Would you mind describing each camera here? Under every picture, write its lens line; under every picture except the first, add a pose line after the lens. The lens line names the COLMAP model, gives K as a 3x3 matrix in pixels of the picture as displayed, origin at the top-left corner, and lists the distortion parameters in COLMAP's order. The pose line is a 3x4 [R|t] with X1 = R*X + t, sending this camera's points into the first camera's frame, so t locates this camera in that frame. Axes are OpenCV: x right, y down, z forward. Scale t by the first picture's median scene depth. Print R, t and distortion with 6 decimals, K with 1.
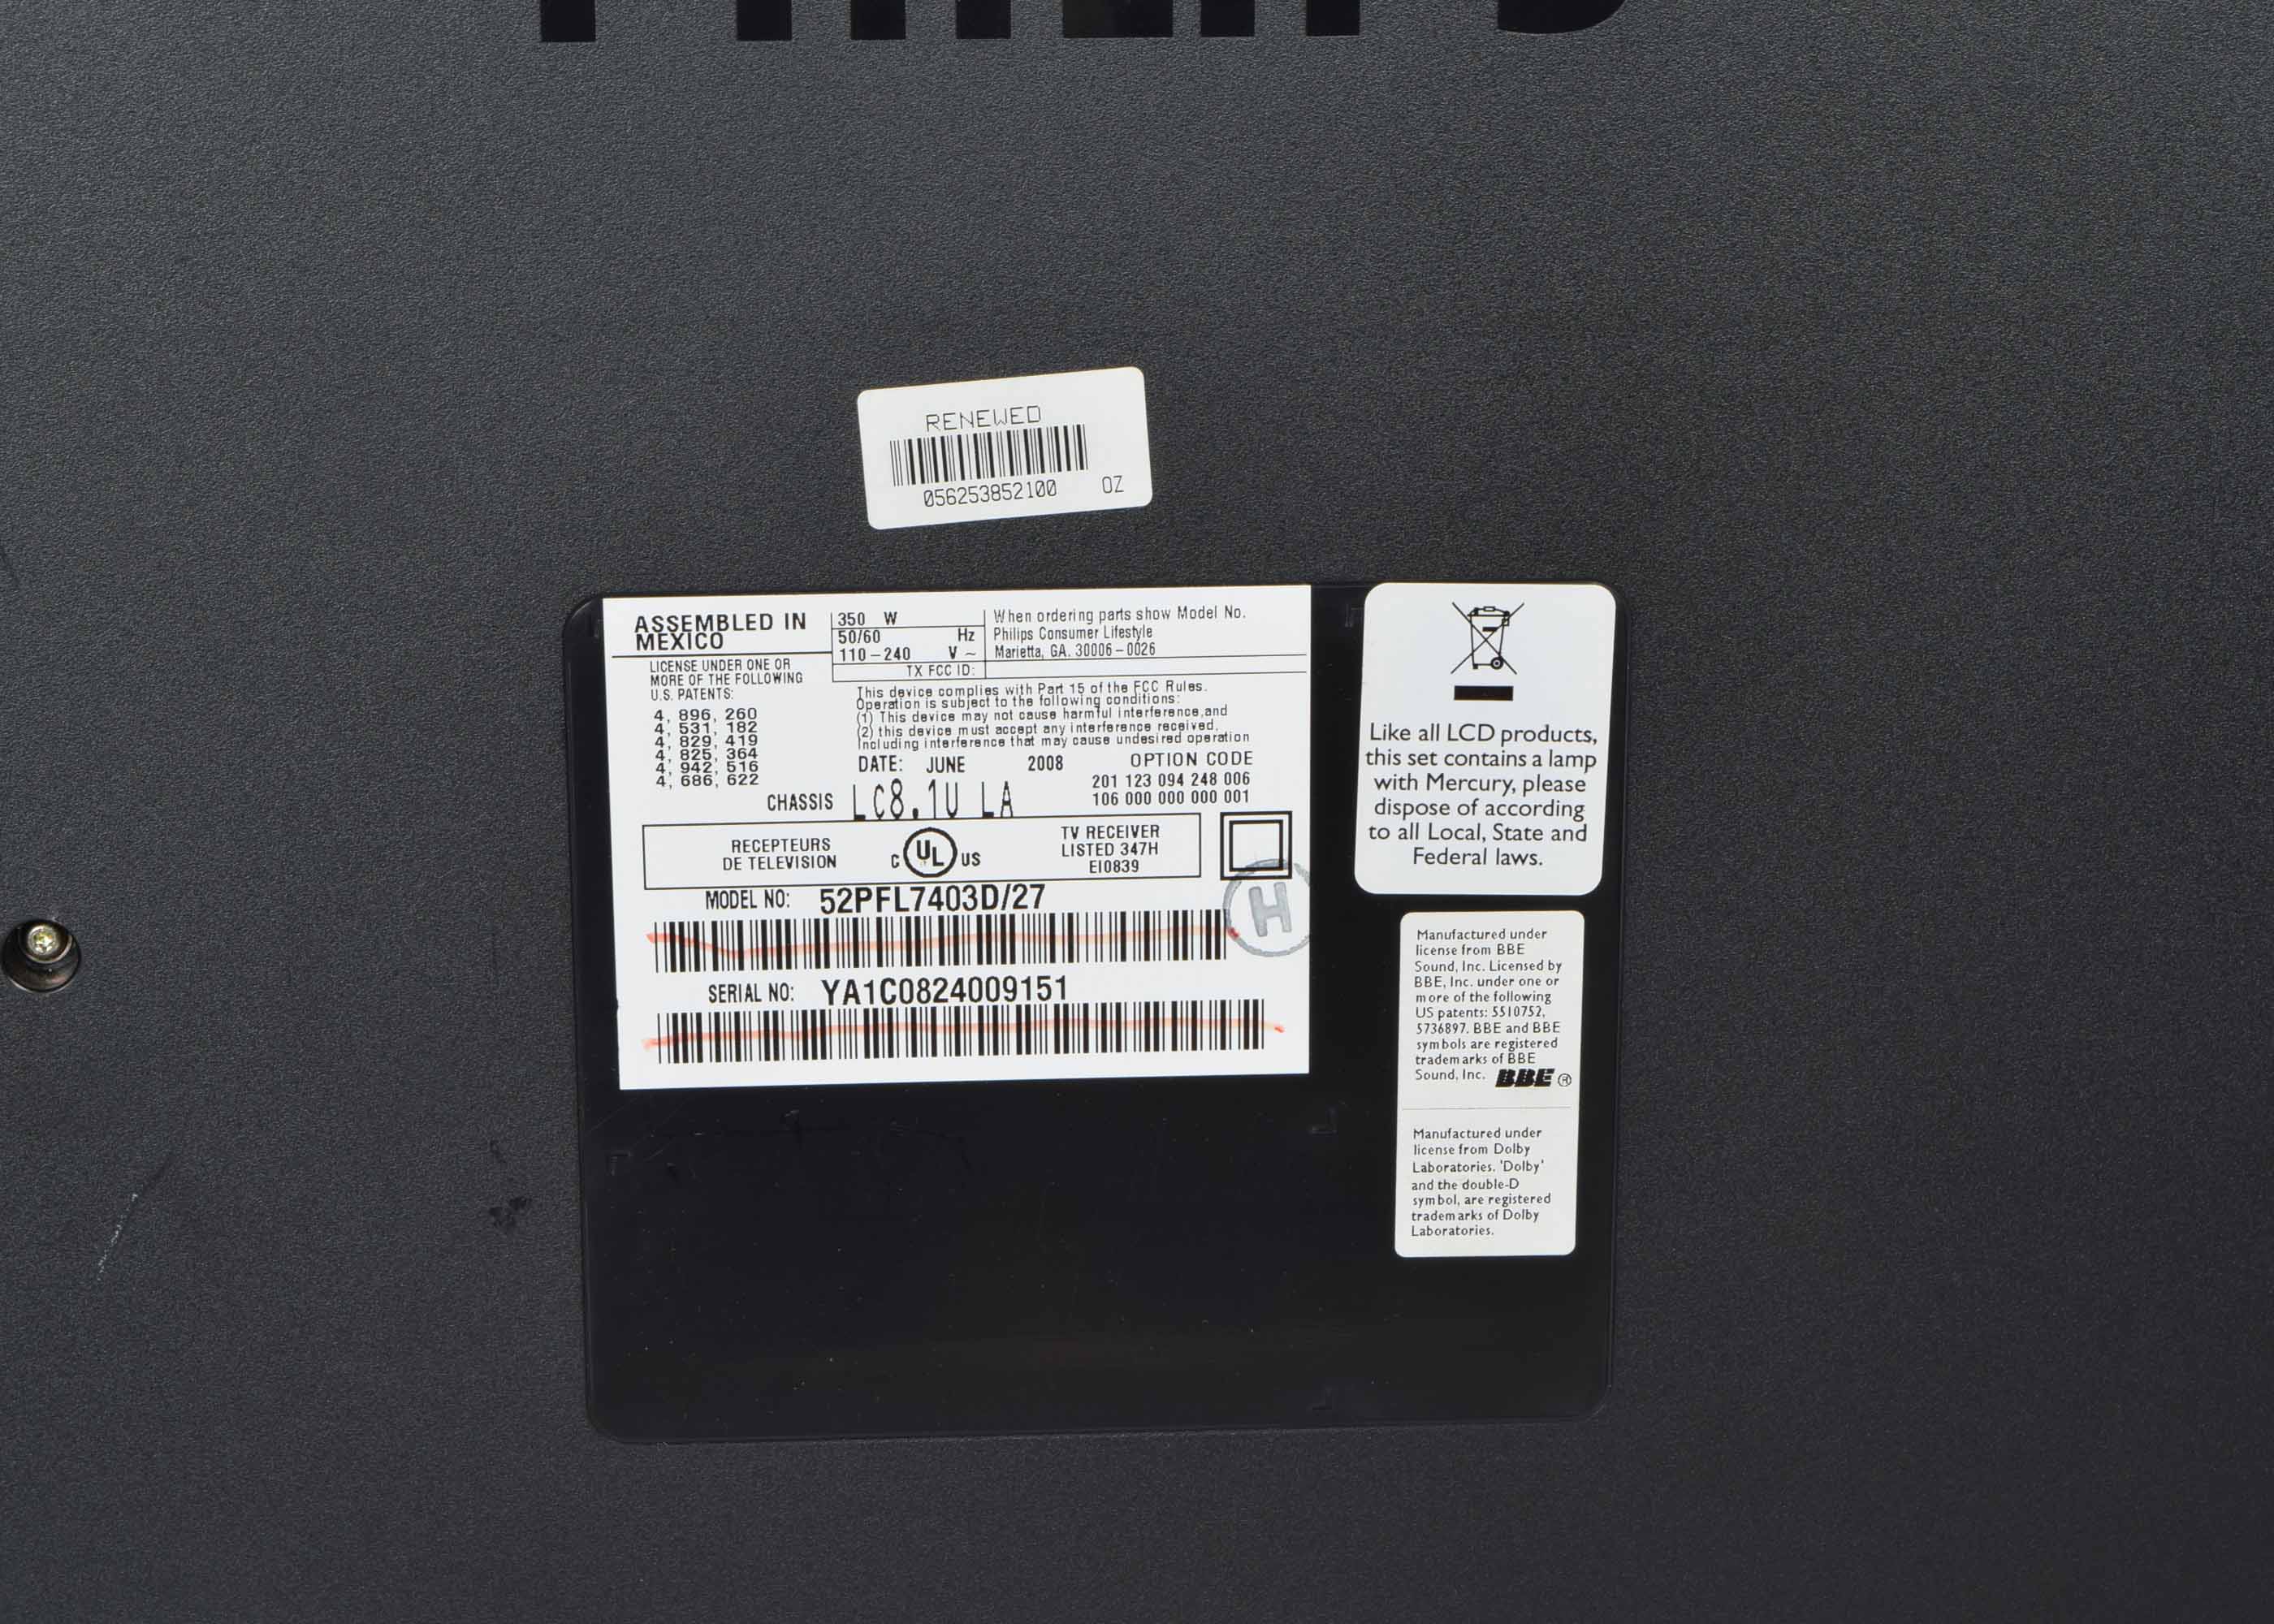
lens RADIAL K [[5586.9, 0, 1136.1], [0, 5586.9, 811.9], [0, 0, 1]] dist [0.047288, 0.000000]
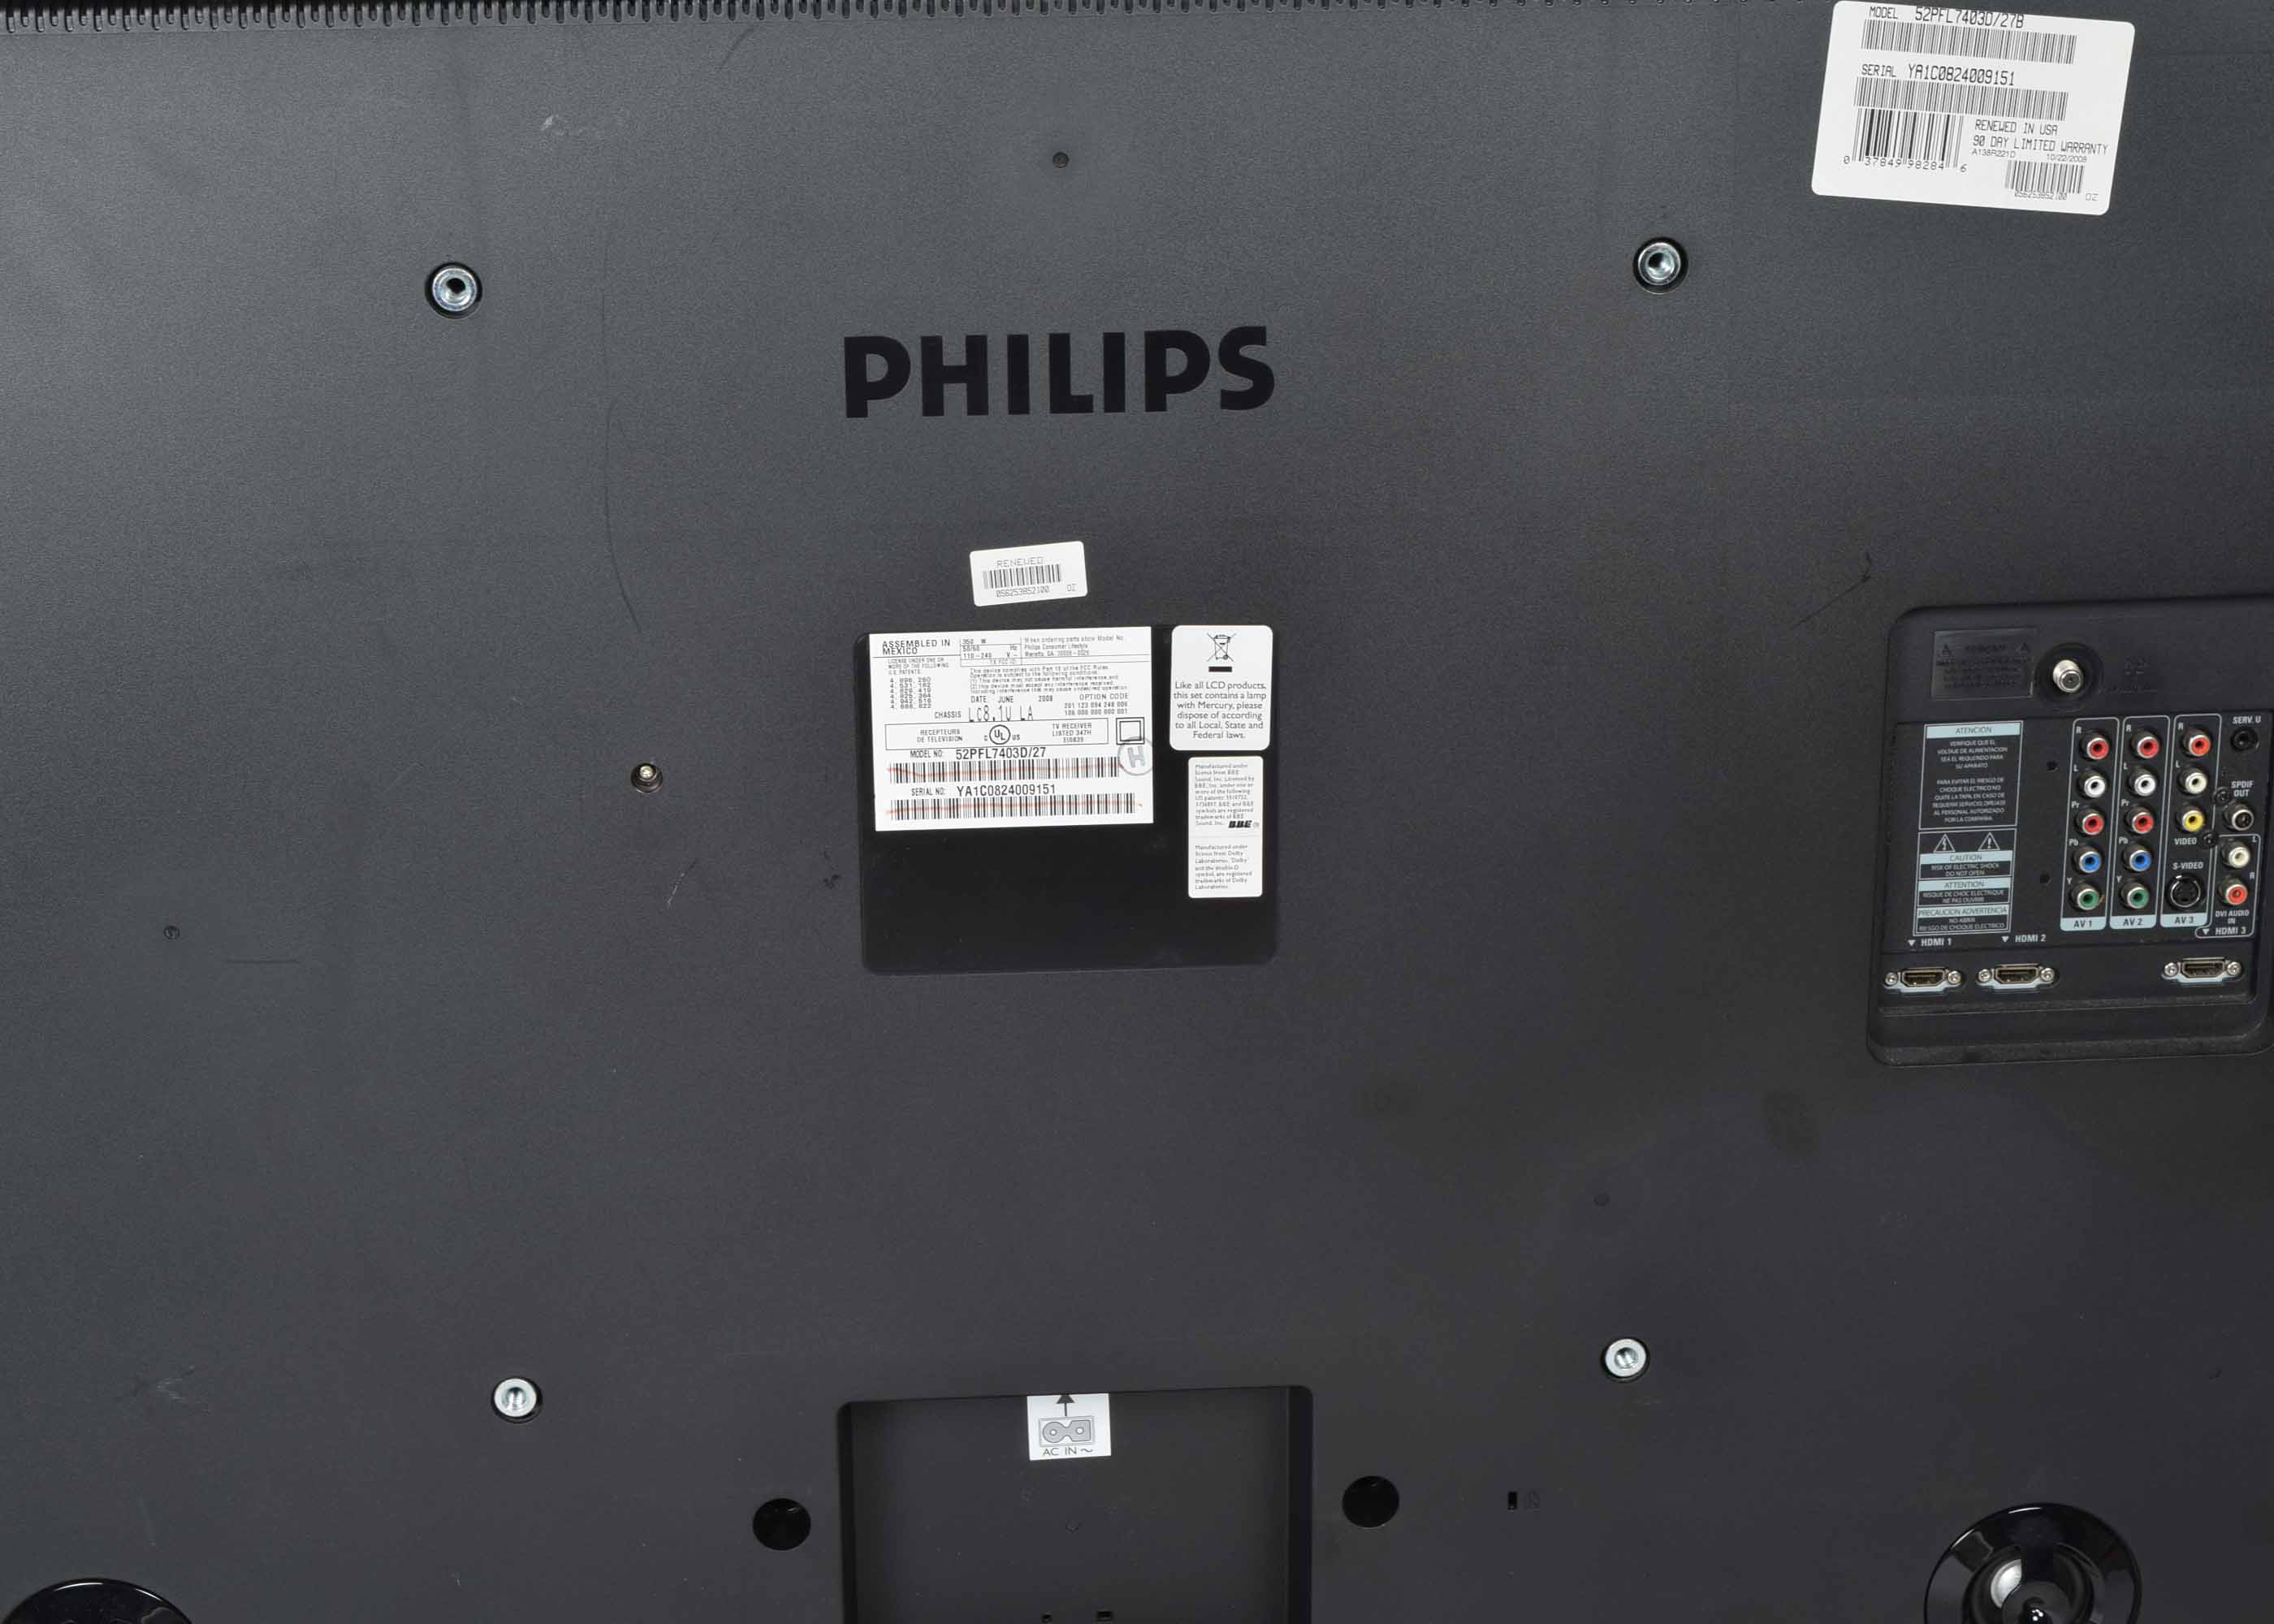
lens RADIAL K [[4153.5, 0, 1138.5], [0, 4153.5, 813.5], [0, 0, 1]] dist [0.042585, 0.000000]
pose [[0.999953, -0.007931, 0.005576, 0.014537], [0.007865, 0.999899, 0.011828, 0.021022], [-0.005669, -0.011783, 0.999915, -0.857976]]
